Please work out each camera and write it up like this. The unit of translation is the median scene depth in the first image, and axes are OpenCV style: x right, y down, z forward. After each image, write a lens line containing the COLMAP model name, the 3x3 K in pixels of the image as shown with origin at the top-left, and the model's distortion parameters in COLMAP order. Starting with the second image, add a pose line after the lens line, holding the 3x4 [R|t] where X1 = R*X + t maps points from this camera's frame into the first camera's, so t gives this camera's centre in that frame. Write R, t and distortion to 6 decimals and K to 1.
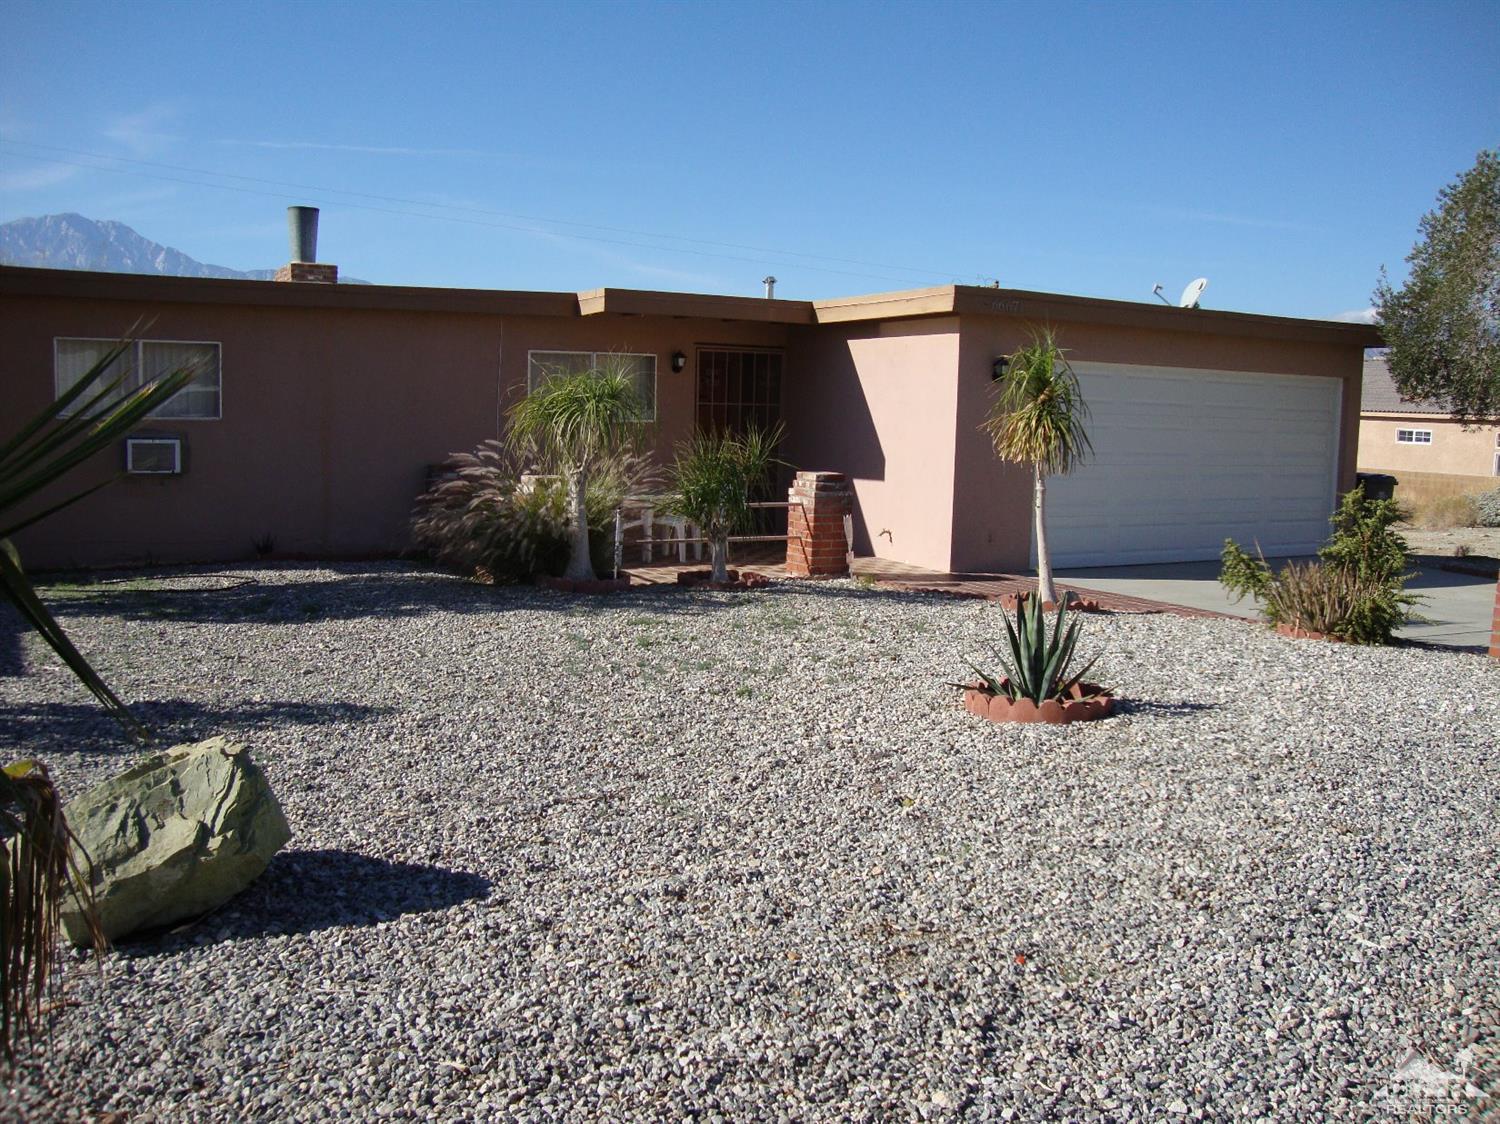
lens RADIAL K [[1360.1, 0, 758.0], [0, 1360.1, 558.4], [0, 0, 1]] dist [-0.208819, 0.222085]
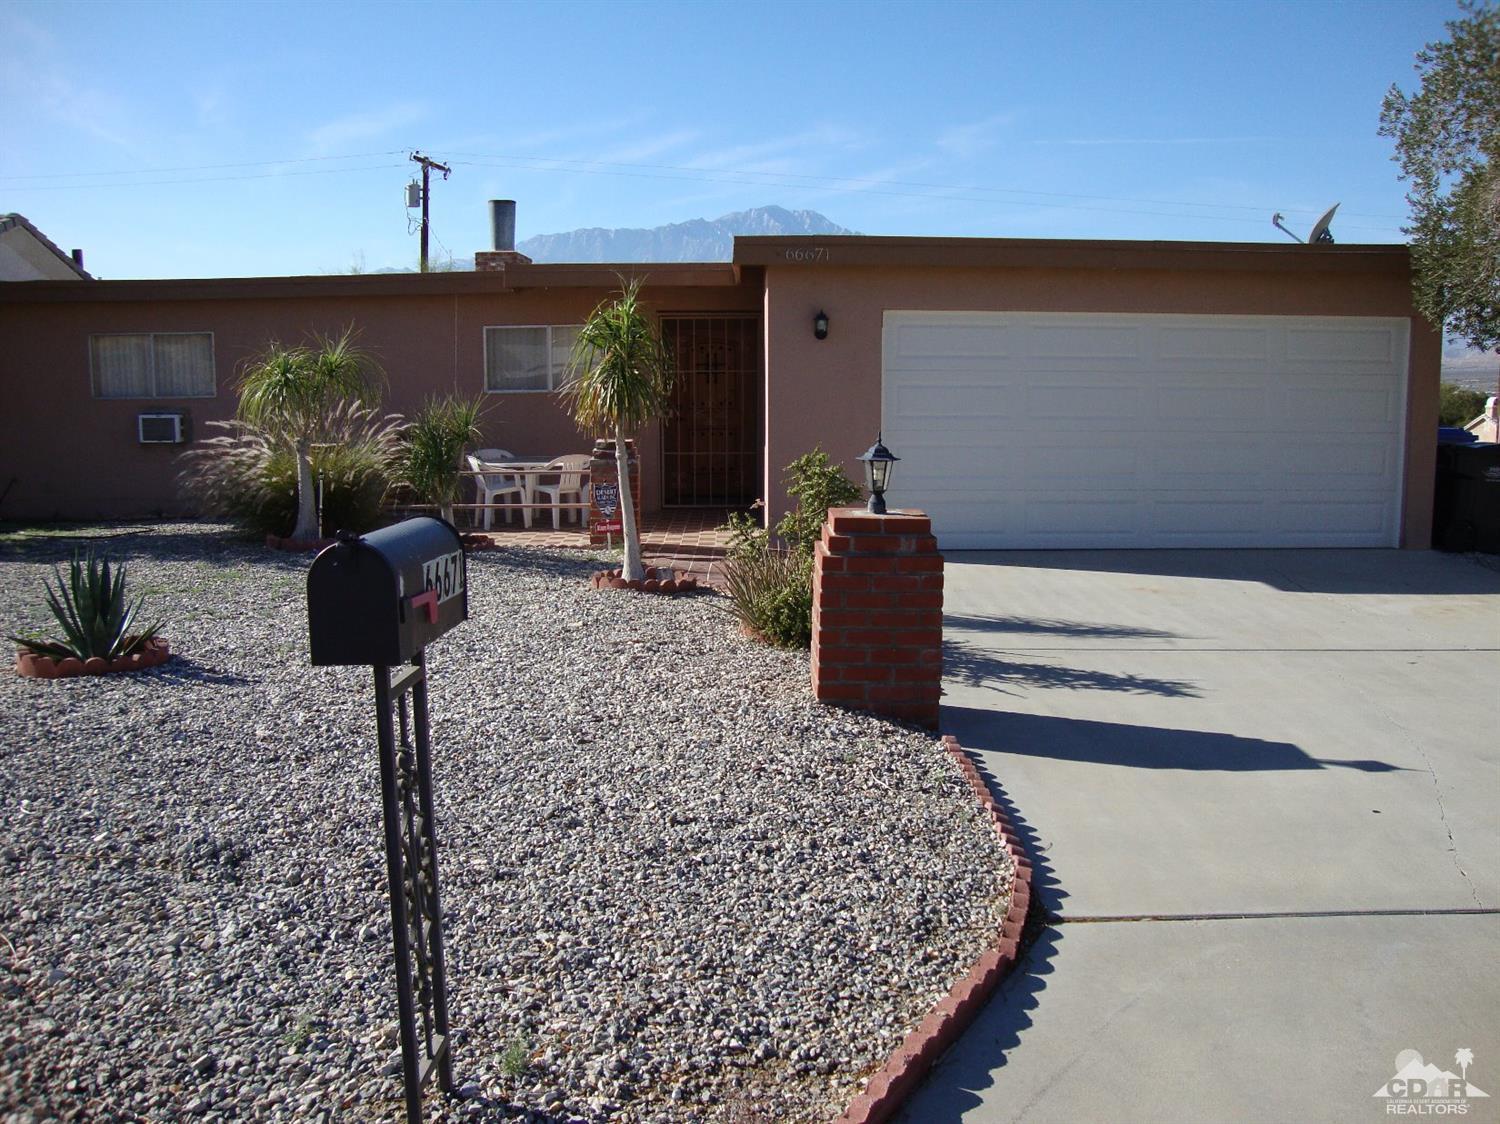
lens RADIAL K [[1360.1, 0, 758.0], [0, 1360.1, 558.4], [0, 0, 1]] dist [-0.208819, 0.222085]
pose [[0.878966, 0.039522, -0.475244, 0.579529], [-0.030484, 0.999178, 0.026712, -0.006817], [0.475909, -0.008991, 0.879449, 0.183354]]
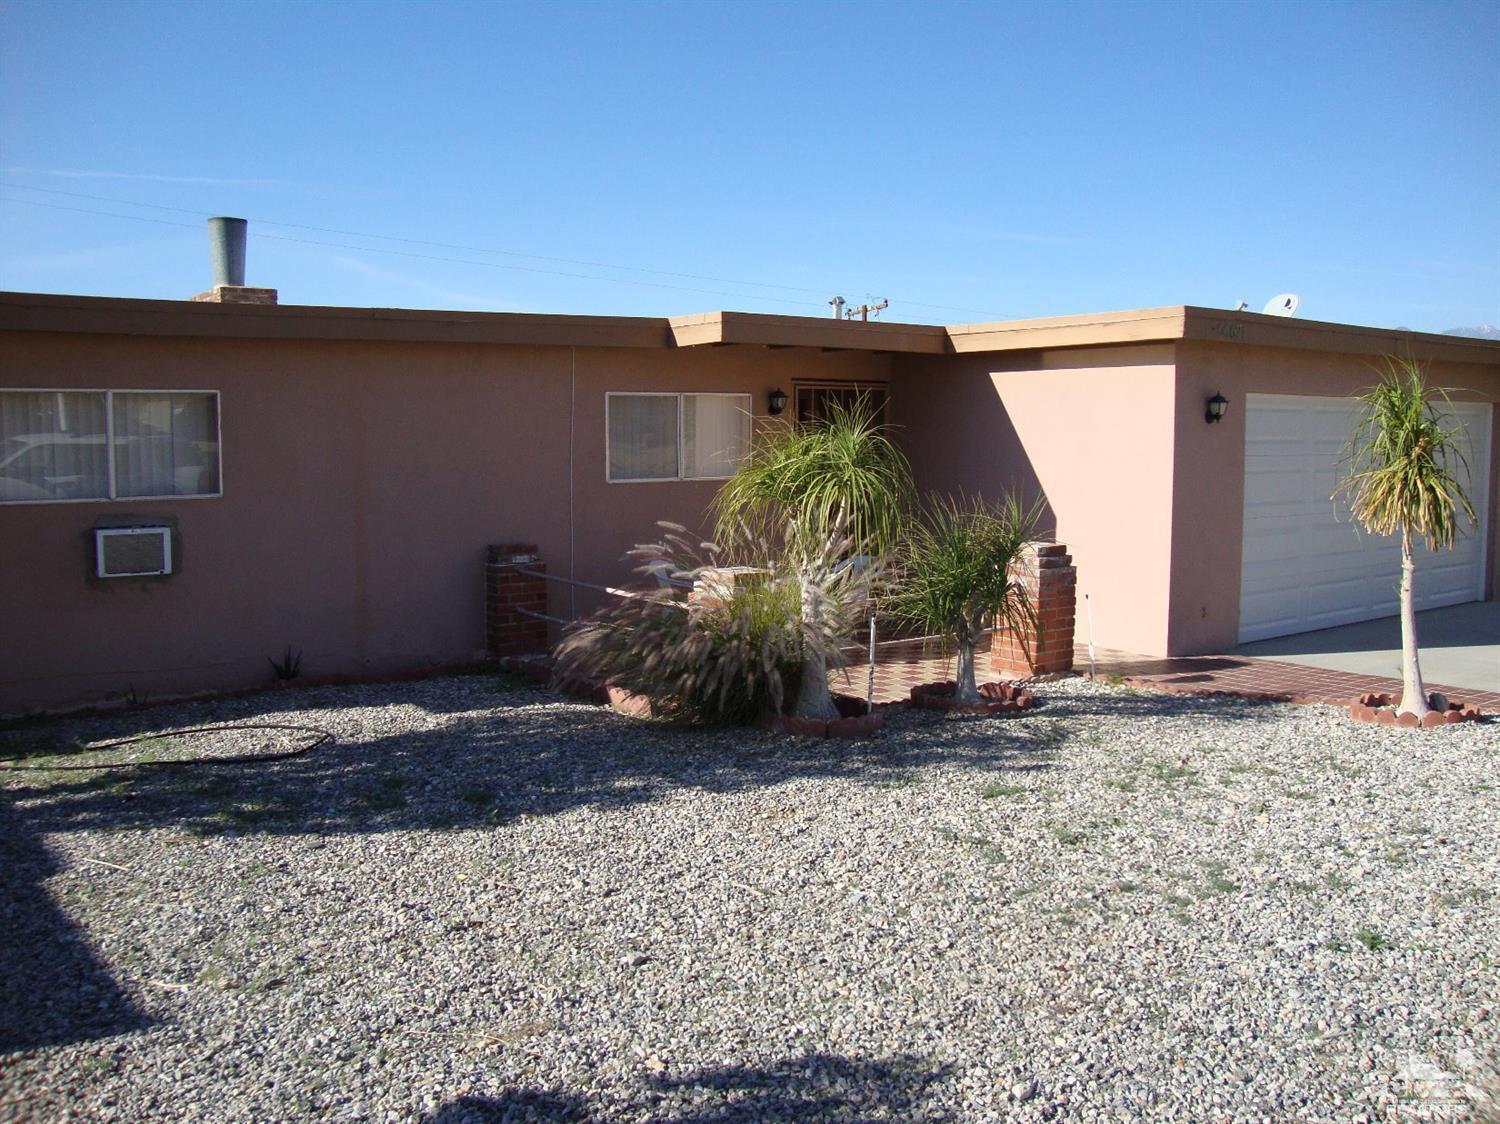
lens RADIAL K [[1360.1, 0, 758.0], [0, 1360.1, 558.4], [0, 0, 1]] dist [-0.208819, 0.222085]
pose [[0.989592, -0.038207, 0.138739, -0.213447], [0.040460, 0.999091, -0.013457, -0.048857], [-0.138099, 0.018930, 0.990237, 0.237087]]
